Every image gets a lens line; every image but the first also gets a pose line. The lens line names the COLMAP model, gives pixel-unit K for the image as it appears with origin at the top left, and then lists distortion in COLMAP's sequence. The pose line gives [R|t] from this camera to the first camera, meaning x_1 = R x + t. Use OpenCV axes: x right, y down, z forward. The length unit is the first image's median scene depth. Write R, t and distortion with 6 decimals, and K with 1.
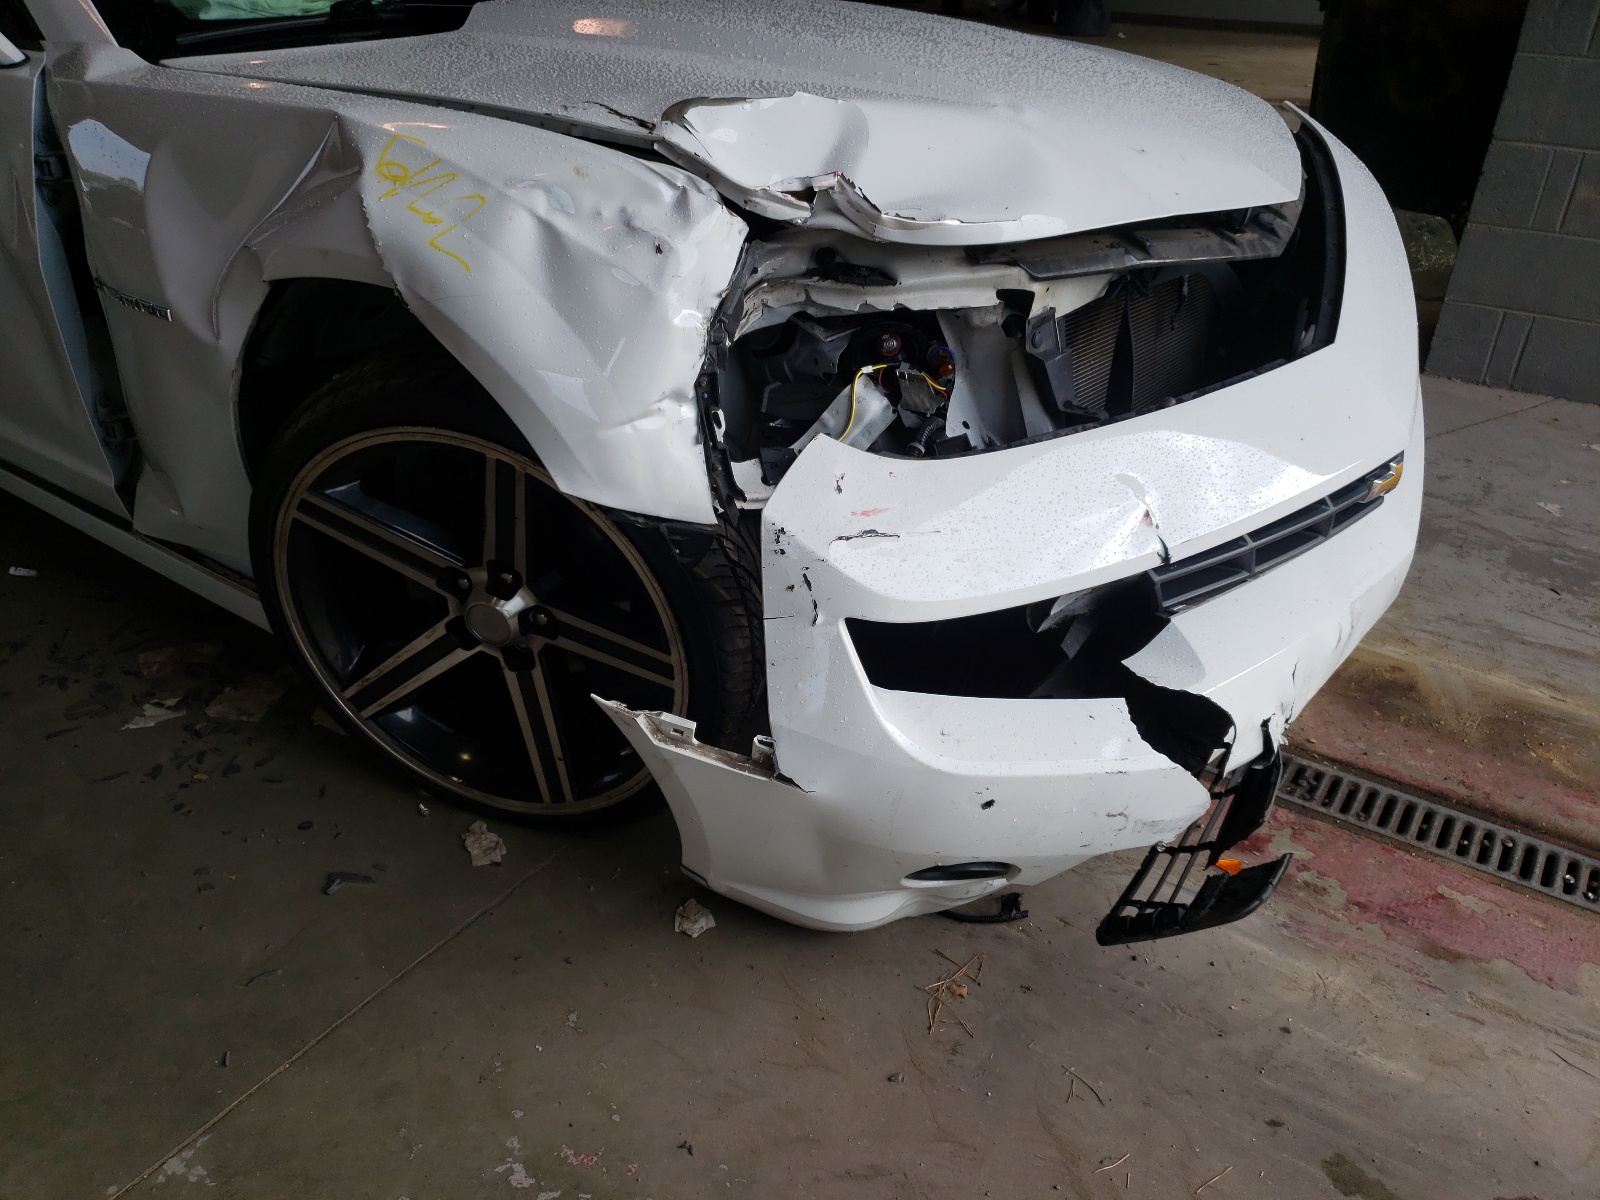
lens RADIAL K [[1262.5, 0, 794.6], [0, 1262.5, 604.7], [0, 0, 1]] dist [0.017618, -0.018480]
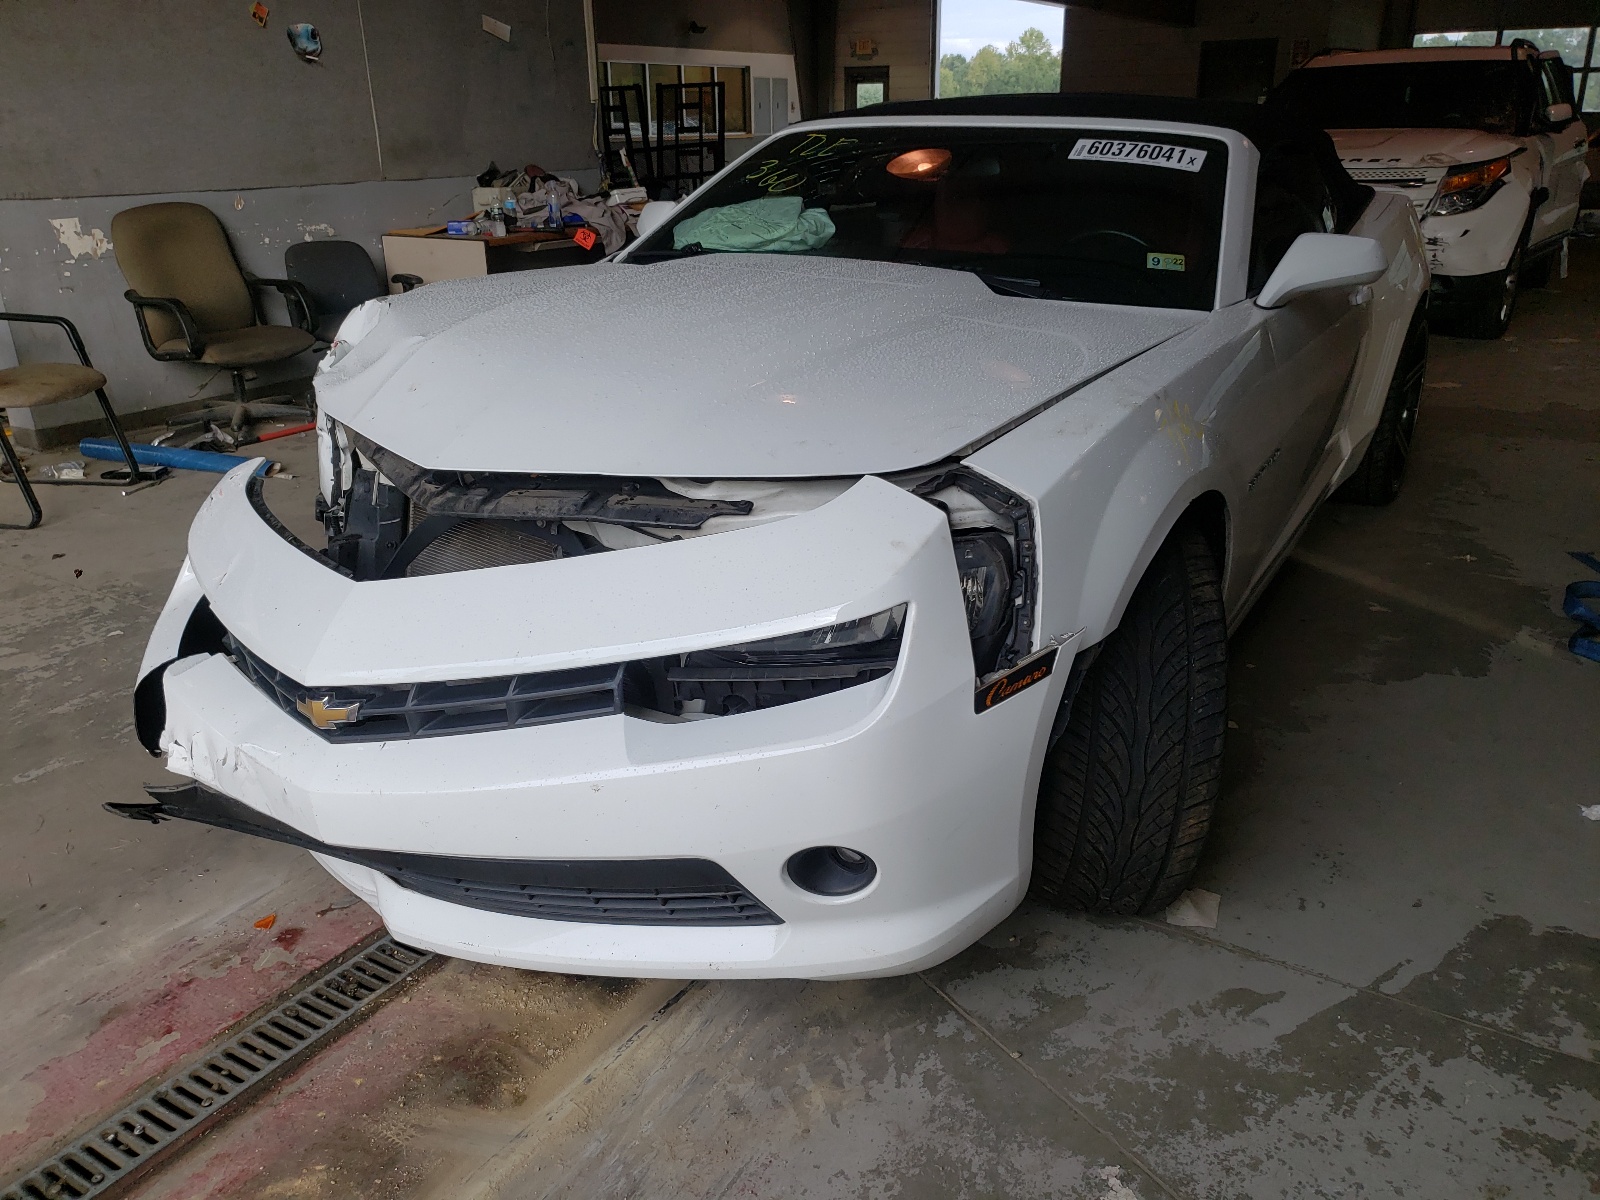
lens RADIAL K [[1262.5, 0, 809.0], [0, 1262.5, 601.2], [0, 0, 1]] dist [0.017618, -0.018480]
pose [[0.023504, 0.321230, -0.946710, 1.621630], [-0.468529, 0.840074, 0.273415, -0.740645], [0.883135, 0.437134, 0.170251, 1.258949]]
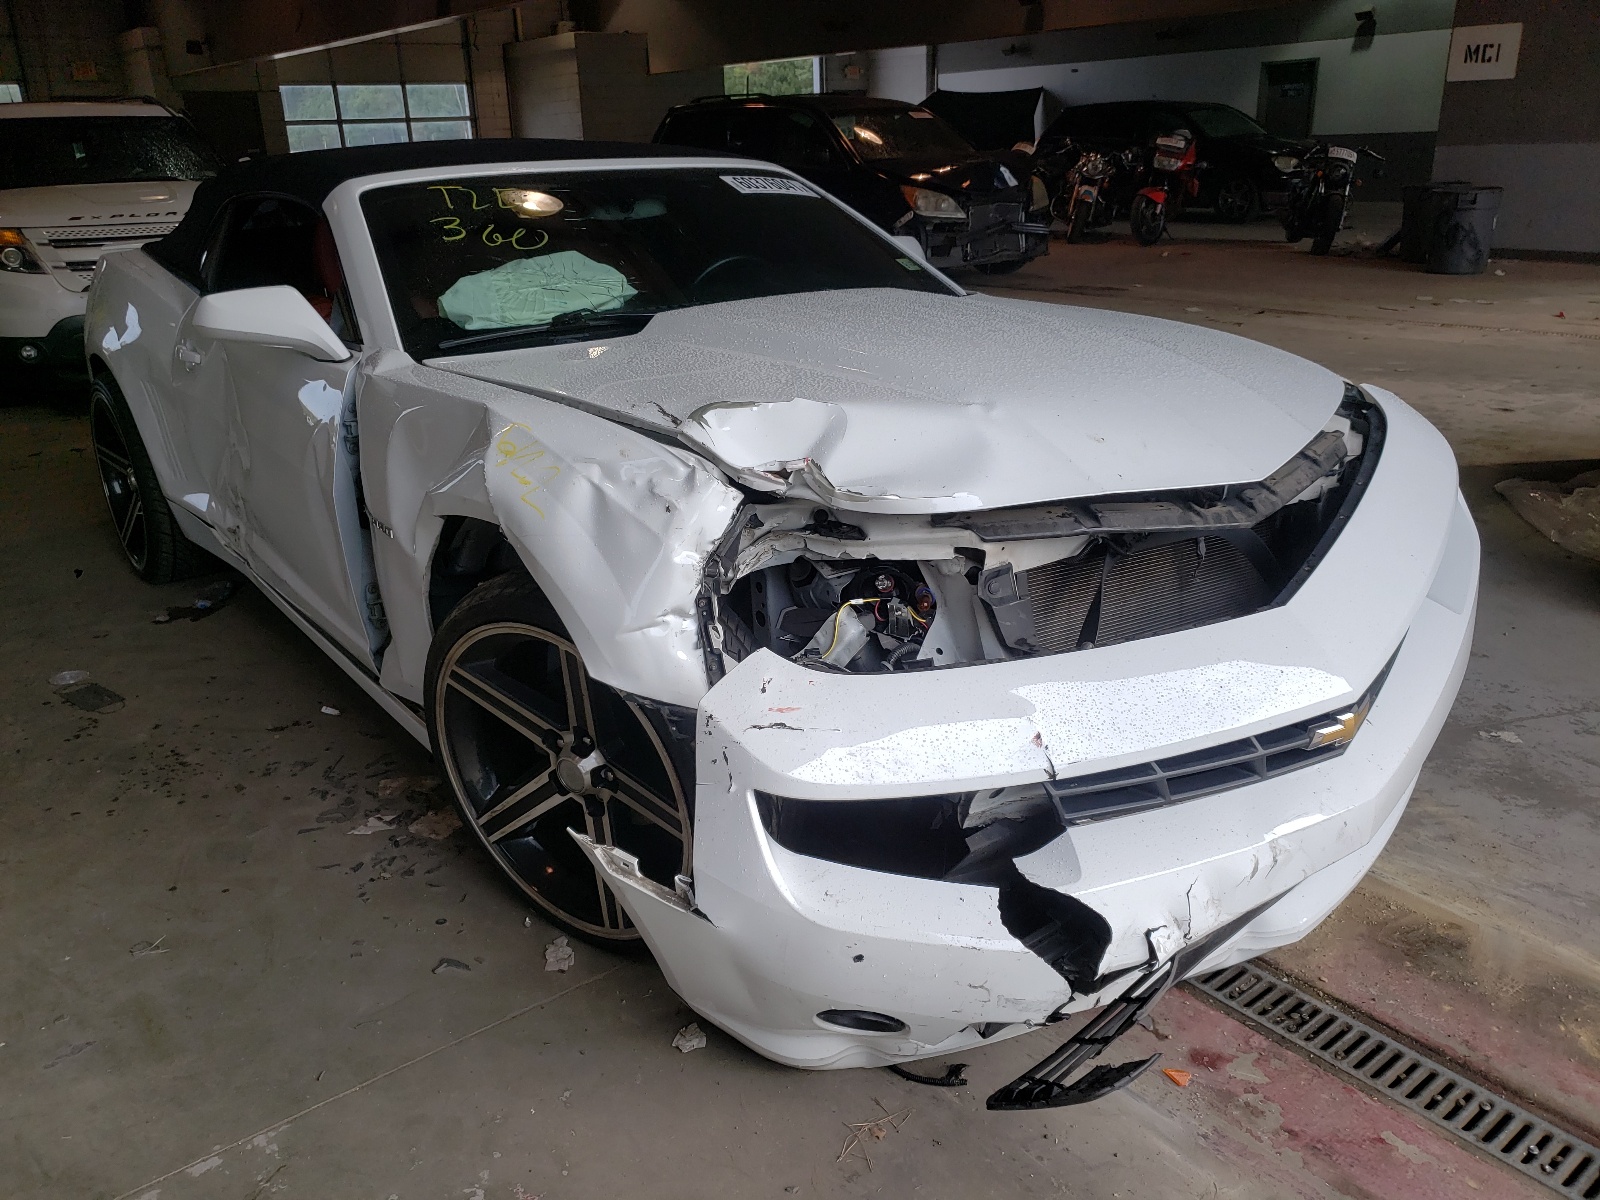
lens RADIAL K [[1262.5, 0, 794.2], [0, 1262.5, 597.8], [0, 0, 1]] dist [0.017618, -0.018480]
pose [[0.953537, 0.062207, -0.294782, 0.364037], [-0.110370, 0.982556, -0.149671, 0.003901], [0.280330, 0.175252, 0.943770, -0.202884]]
